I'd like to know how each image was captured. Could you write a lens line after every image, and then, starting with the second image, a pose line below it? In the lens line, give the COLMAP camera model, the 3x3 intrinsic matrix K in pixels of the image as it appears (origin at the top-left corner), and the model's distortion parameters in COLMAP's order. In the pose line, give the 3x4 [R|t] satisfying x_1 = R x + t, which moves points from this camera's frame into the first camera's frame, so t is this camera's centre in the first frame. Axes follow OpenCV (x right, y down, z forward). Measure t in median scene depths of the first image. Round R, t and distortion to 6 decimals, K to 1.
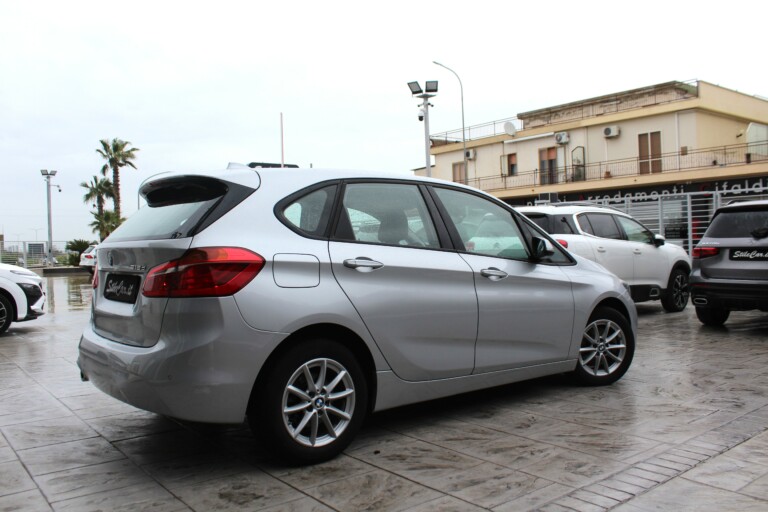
lens RADIAL K [[642.7, 0, 386.6], [0, 642.7, 259.1], [0, 0, 1]] dist [-0.150634, 0.123248]
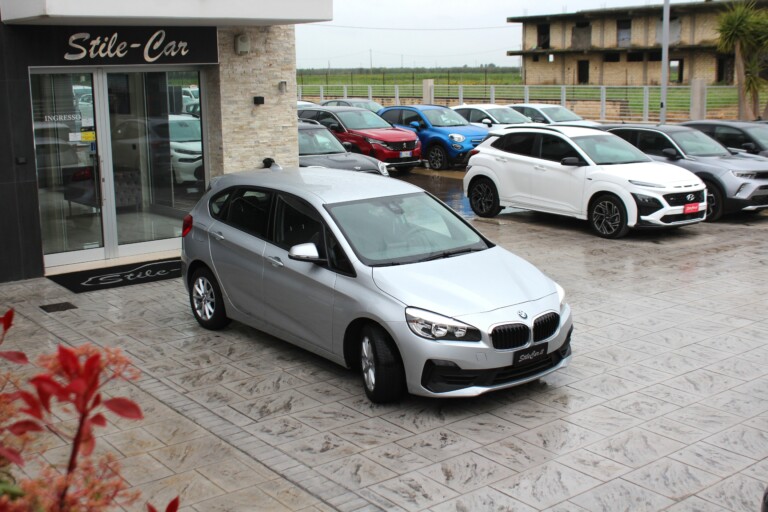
lens RADIAL K [[964.2, 0, 384.0], [0, 964.2, 256.0], [0, 0, 1]] dist [-0.011911, -0.004951]
pose [[-0.025428, 0.216832, -0.975878, 2.667518], [-0.001577, 0.976183, 0.216941, -0.542203], [0.999675, 0.007056, -0.024481, 1.532991]]
